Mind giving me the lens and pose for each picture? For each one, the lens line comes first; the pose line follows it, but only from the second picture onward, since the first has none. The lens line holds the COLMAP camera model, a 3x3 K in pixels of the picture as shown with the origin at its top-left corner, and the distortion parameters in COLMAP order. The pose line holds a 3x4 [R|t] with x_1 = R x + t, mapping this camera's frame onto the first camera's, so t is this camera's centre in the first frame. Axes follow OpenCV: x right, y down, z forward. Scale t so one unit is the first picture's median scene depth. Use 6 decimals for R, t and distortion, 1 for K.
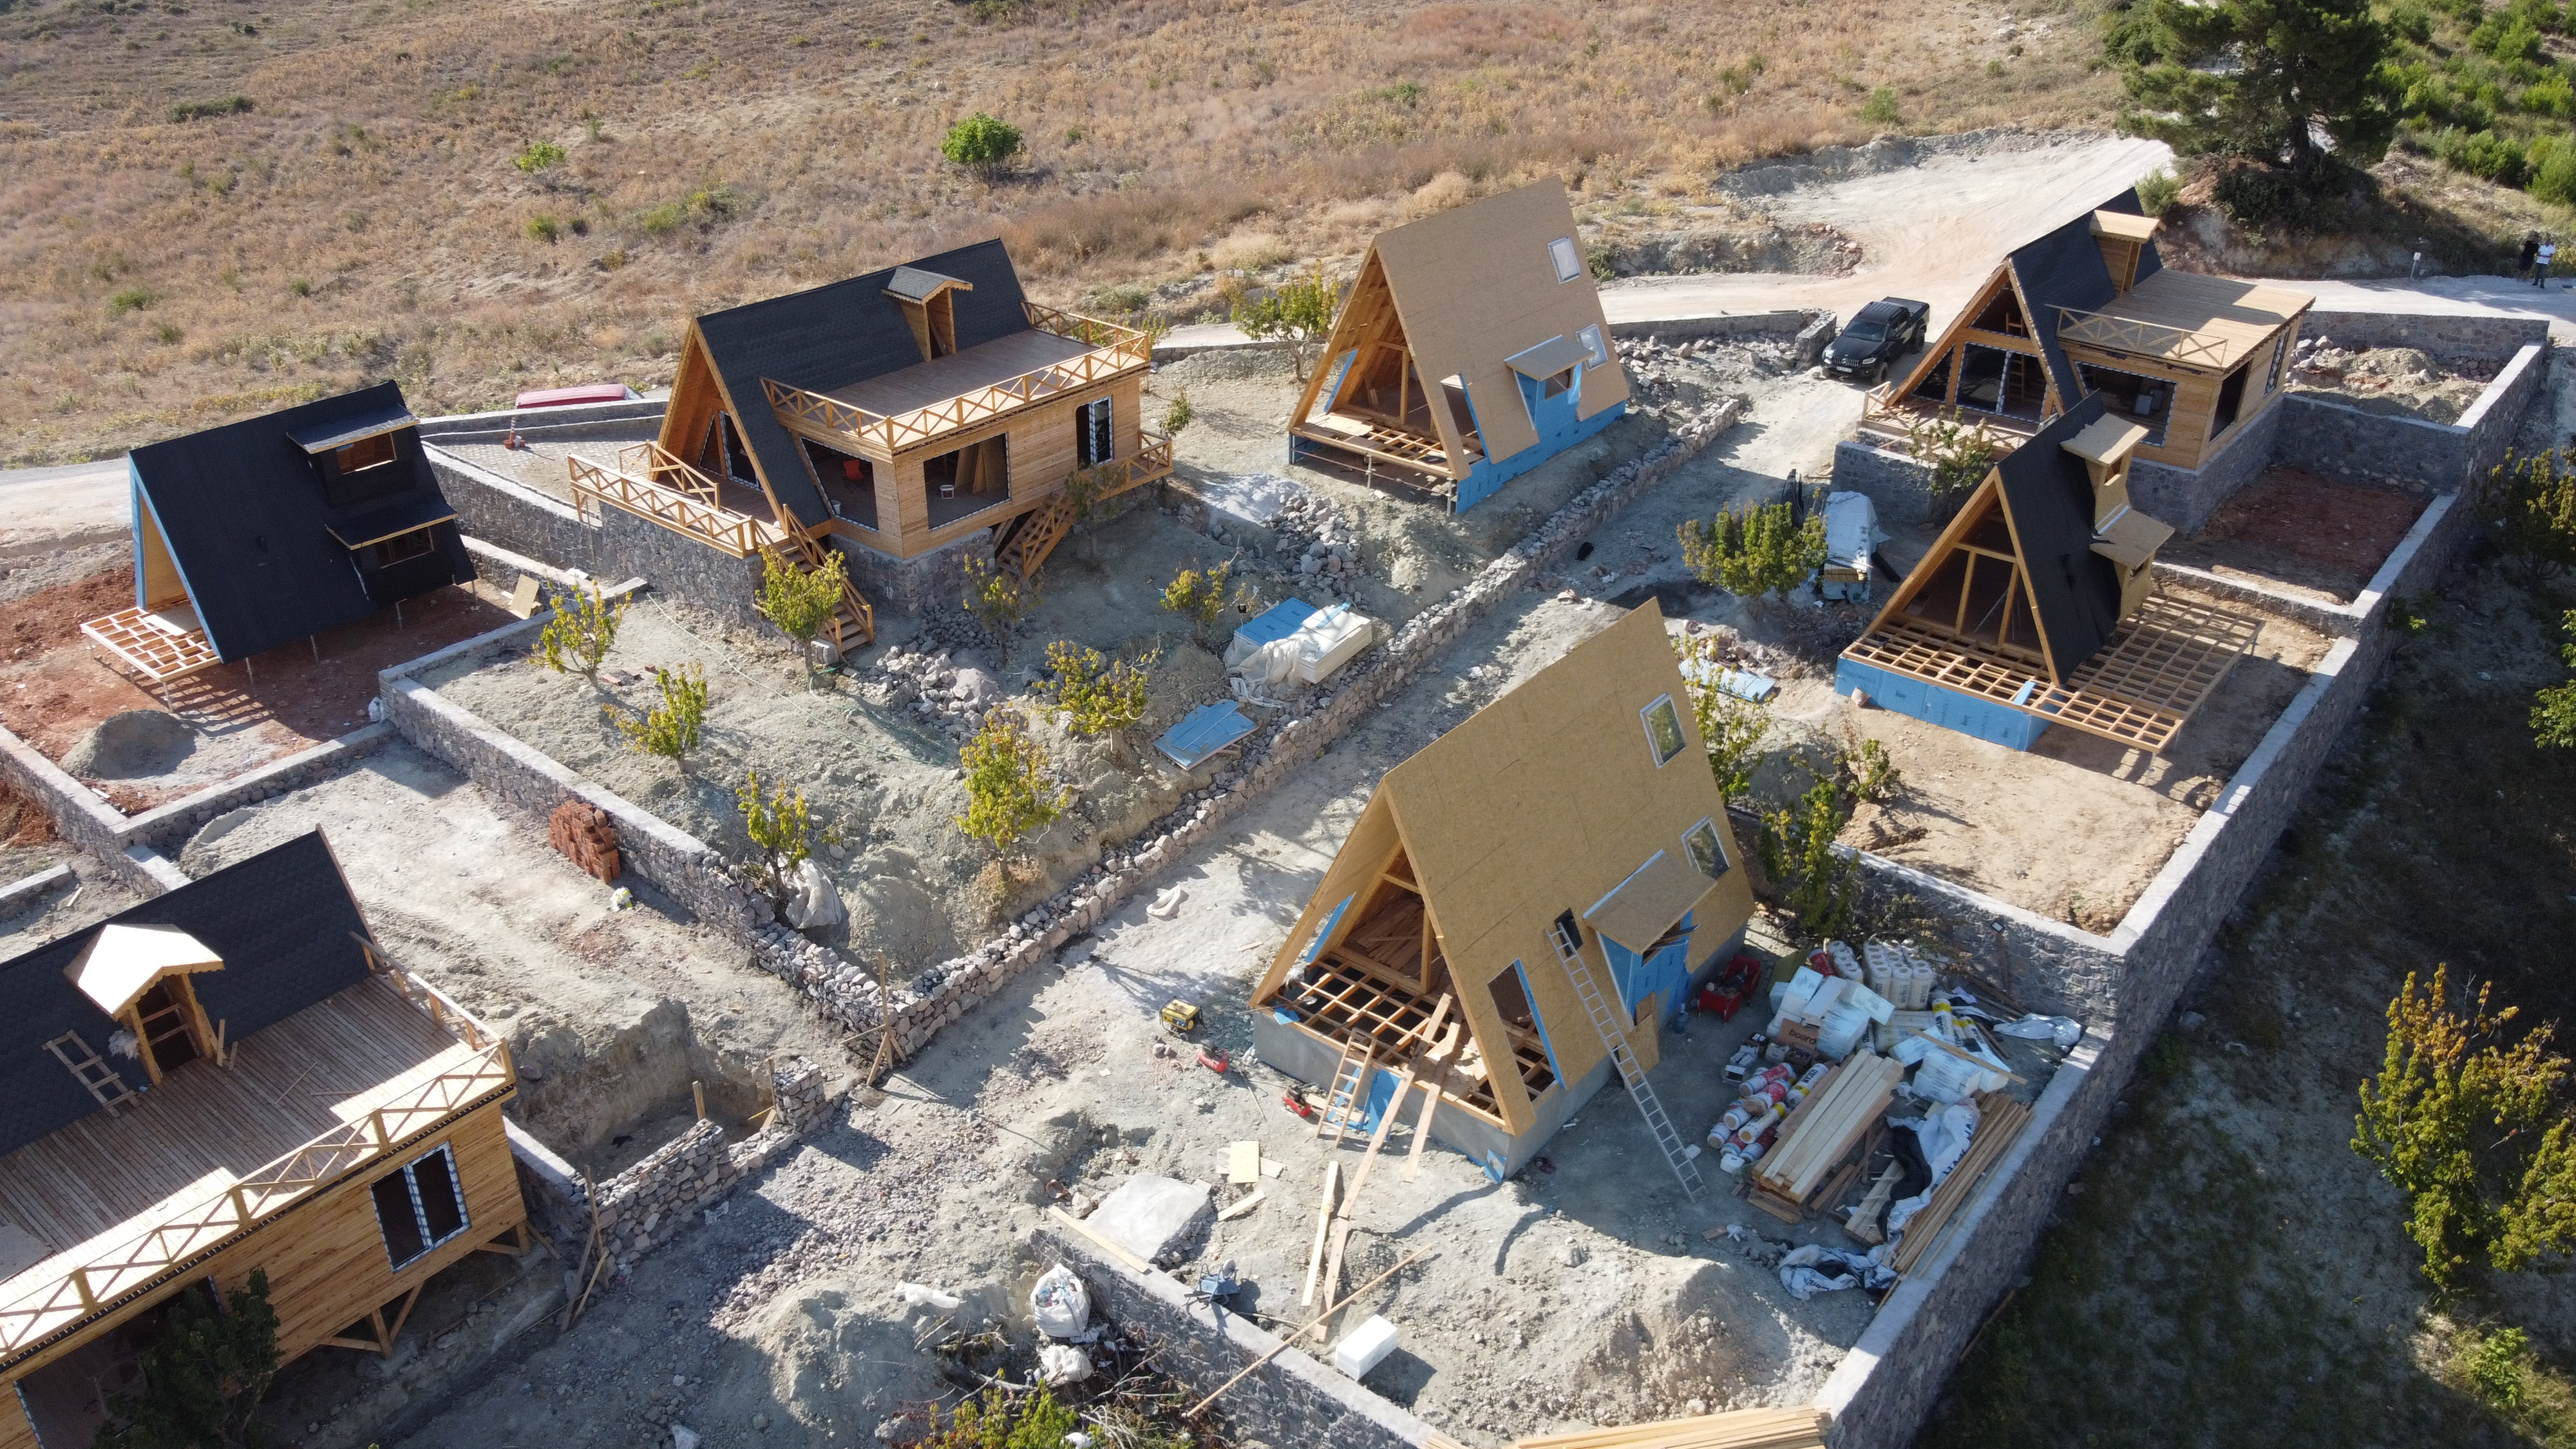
lens RADIAL K [[1960.1, 0, 1294.0], [0, 1960.1, 730.2], [0, 0, 1]] dist [-0.006322, -0.004332]
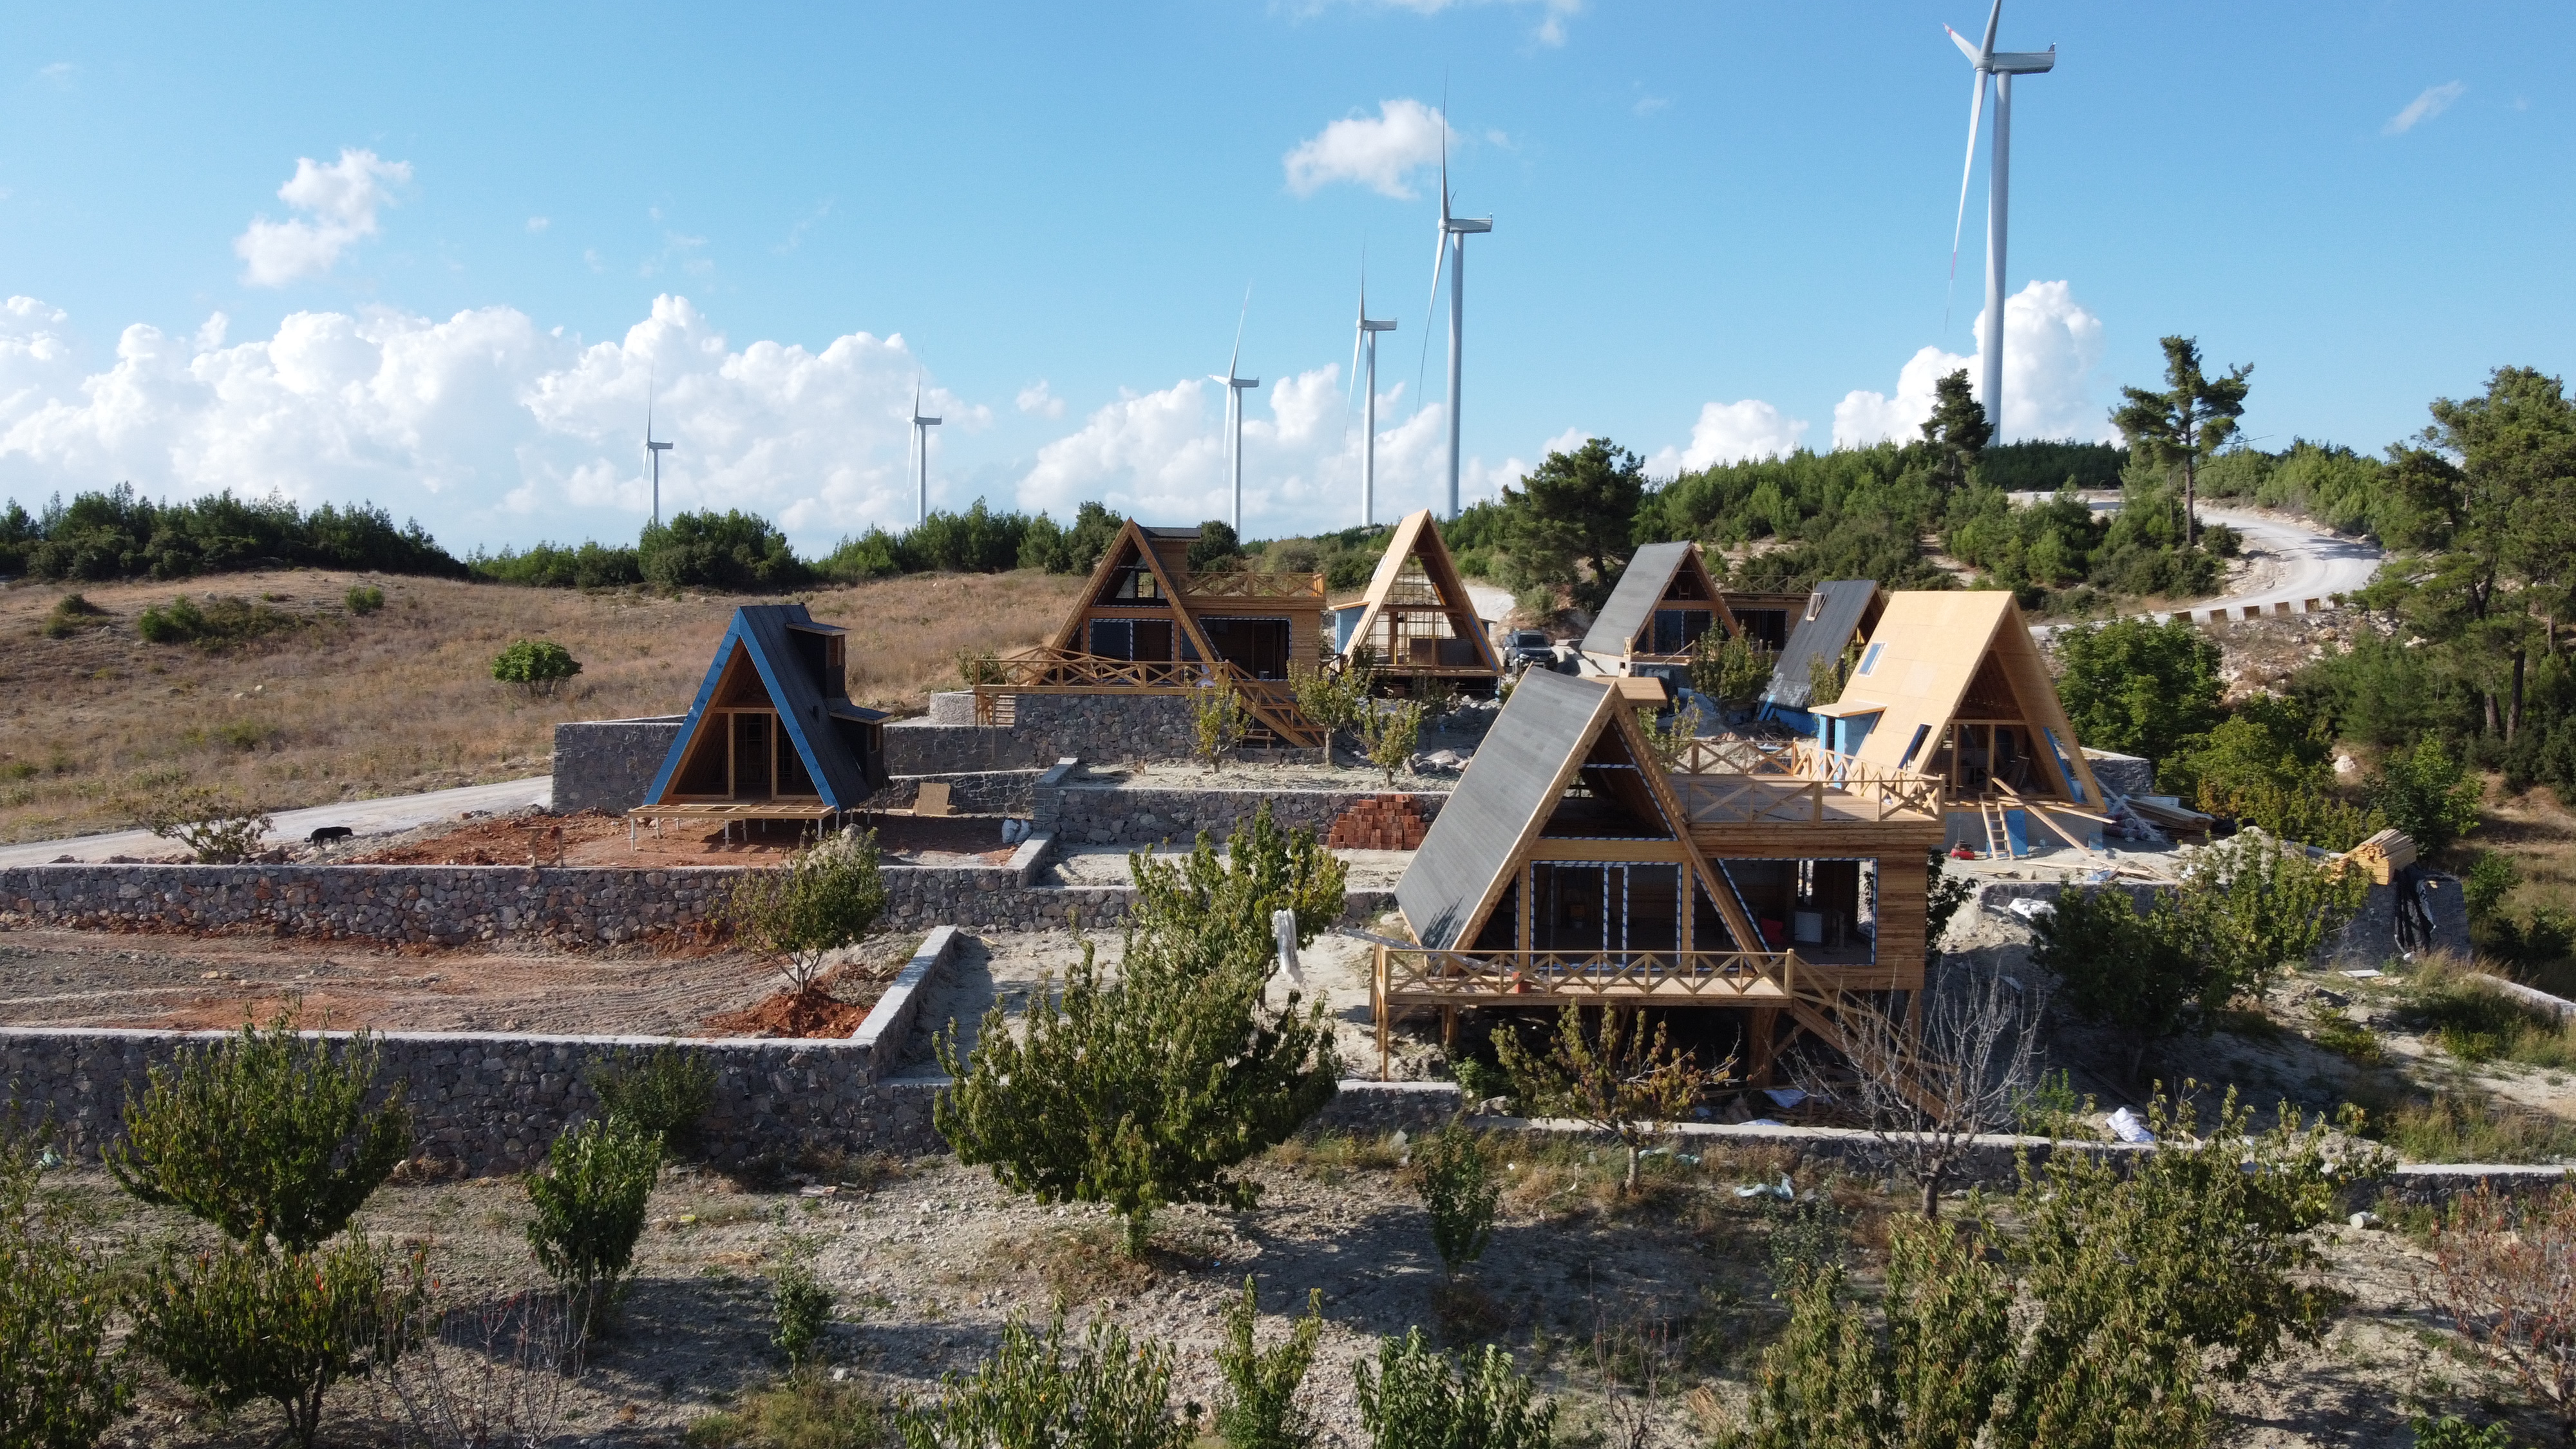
lens RADIAL K [[1959.3, 0, 1282.9], [0, 1959.3, 721.4], [0, 0, 1]] dist [-0.010029, -0.002349]
pose [[0.757364, -0.042688, 0.651596, -1.024770], [0.309563, 0.902076, -0.300714, 0.291935], [-0.574953, 0.429460, 0.696415, 0.166077]]
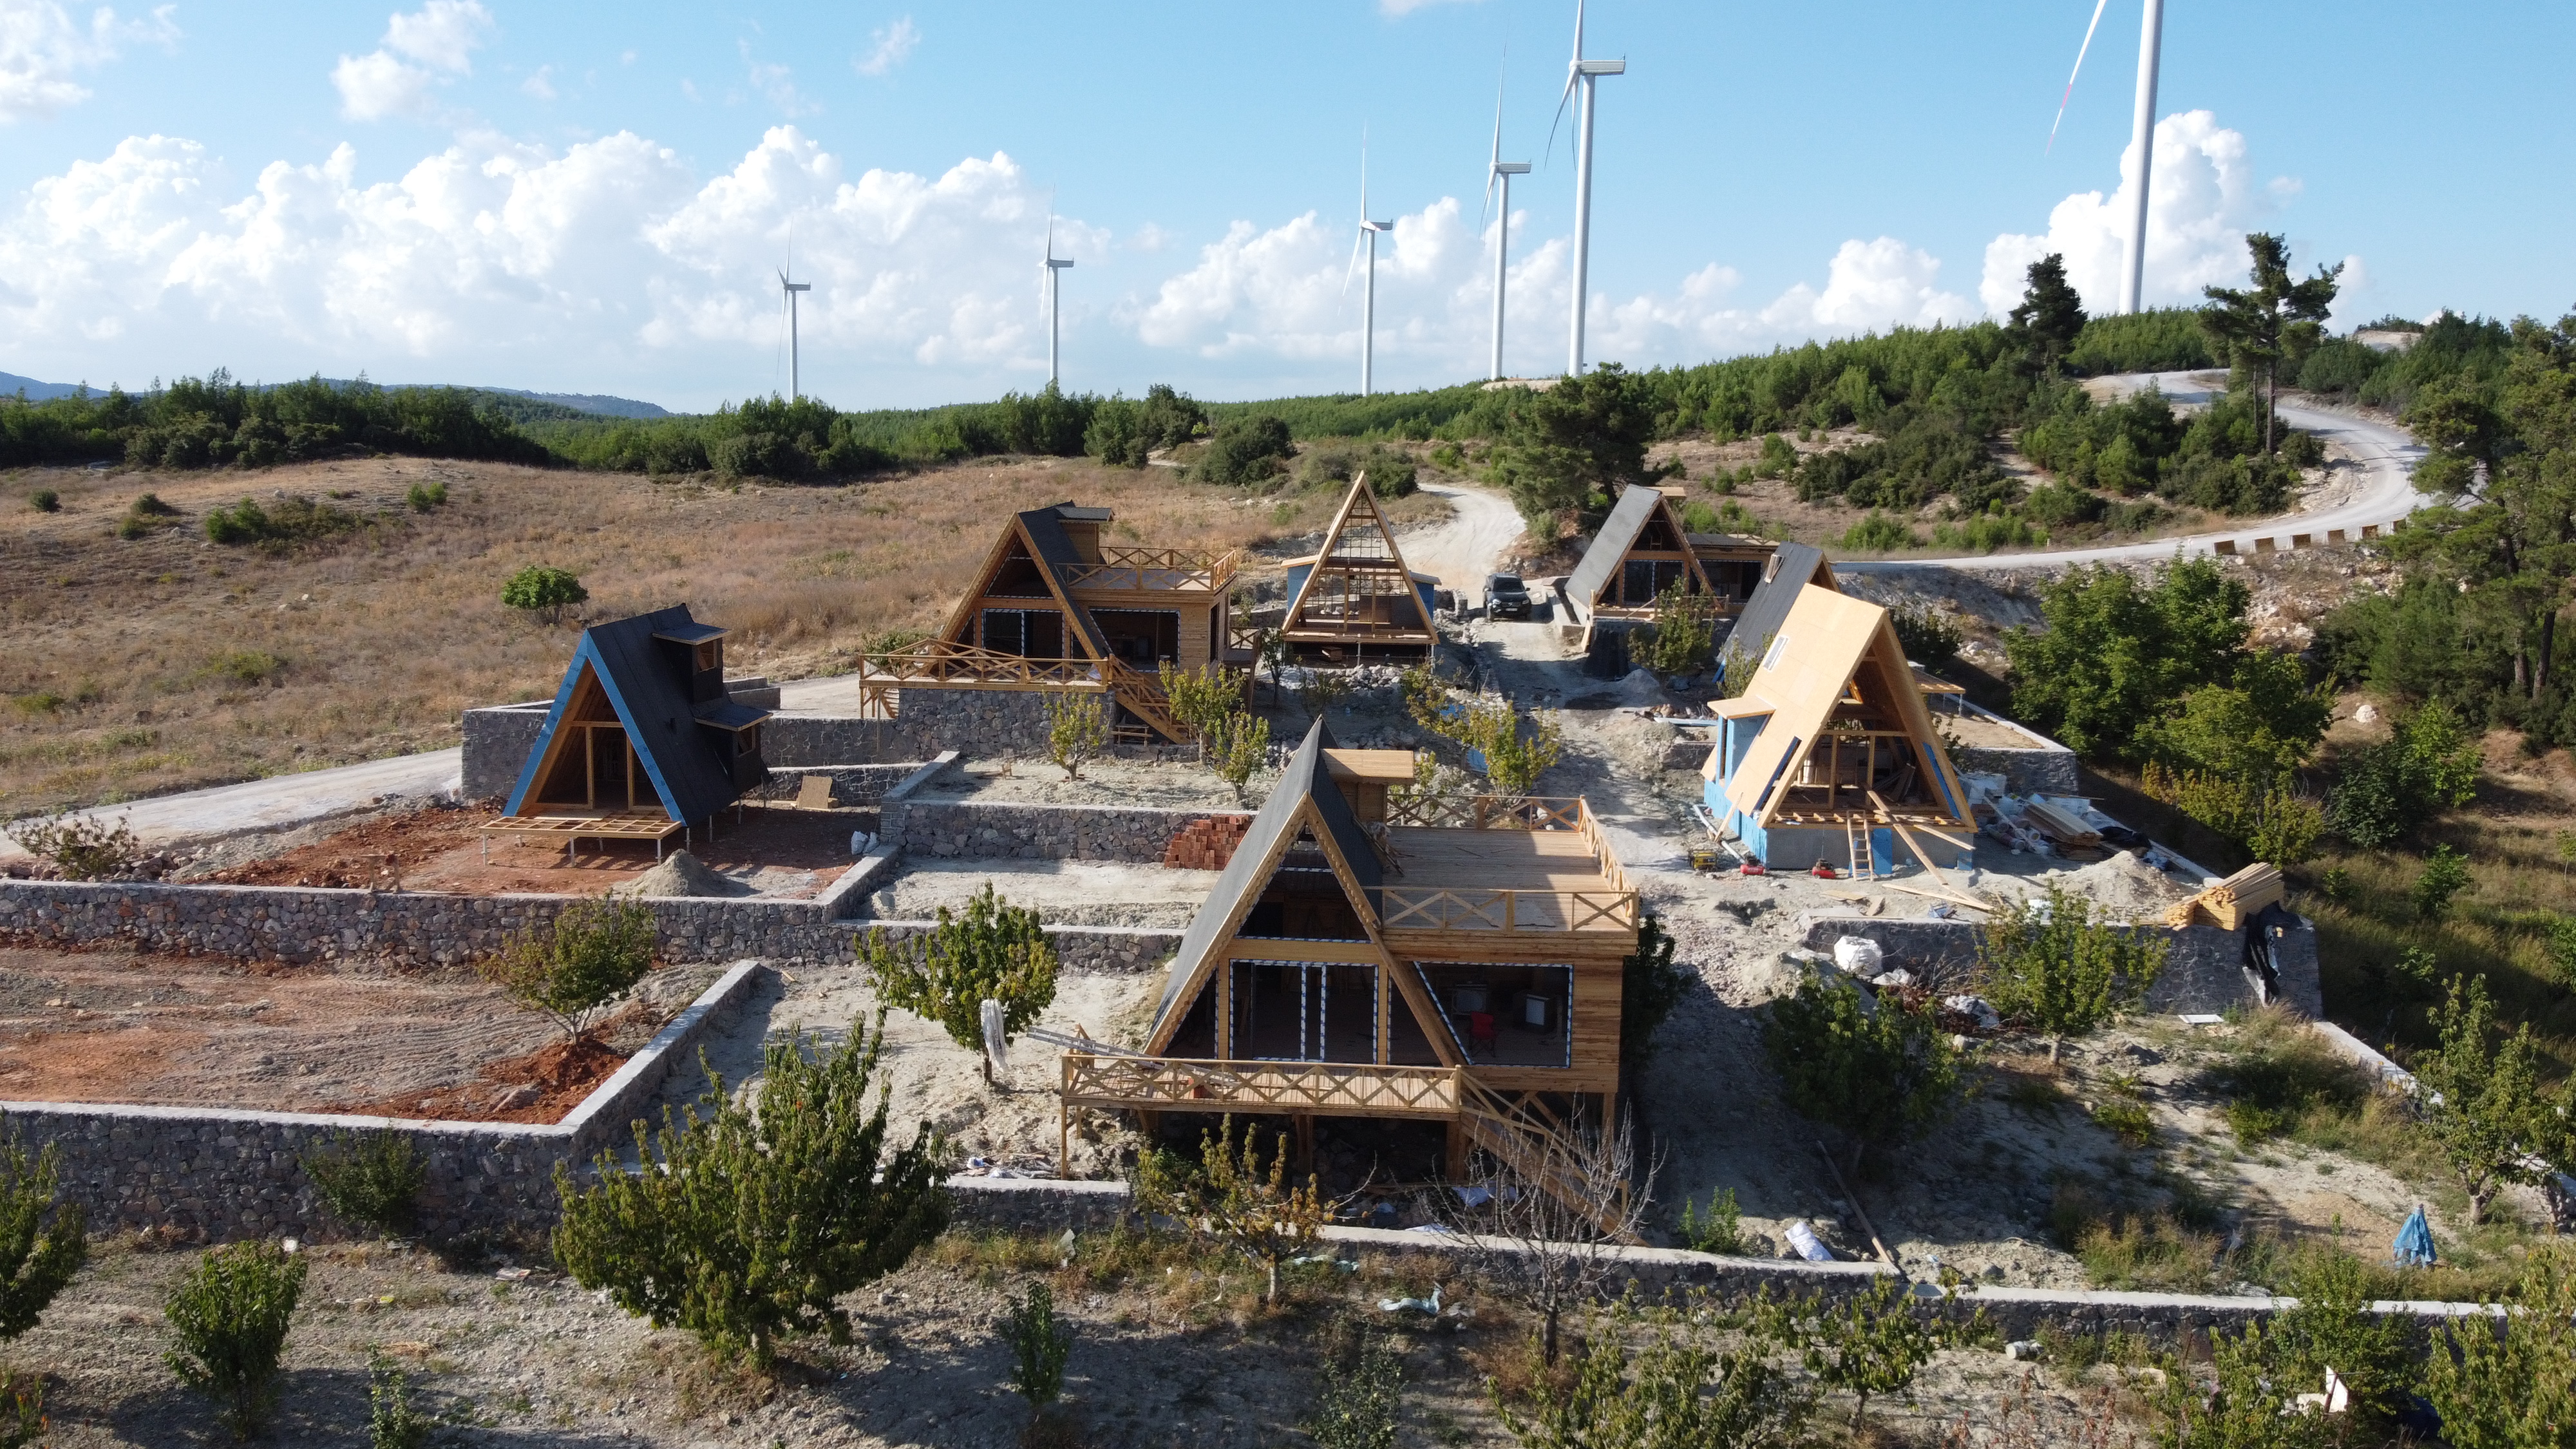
lens RADIAL K [[1959.3, 0, 1282.9], [0, 1959.3, 721.4], [0, 0, 1]] dist [-0.010029, -0.002349]
pose [[0.803476, -0.081341, 0.589754, -0.900989], [0.275391, 0.929045, -0.247052, 0.254648], [-0.527812, 0.360913, 0.768866, 0.028818]]
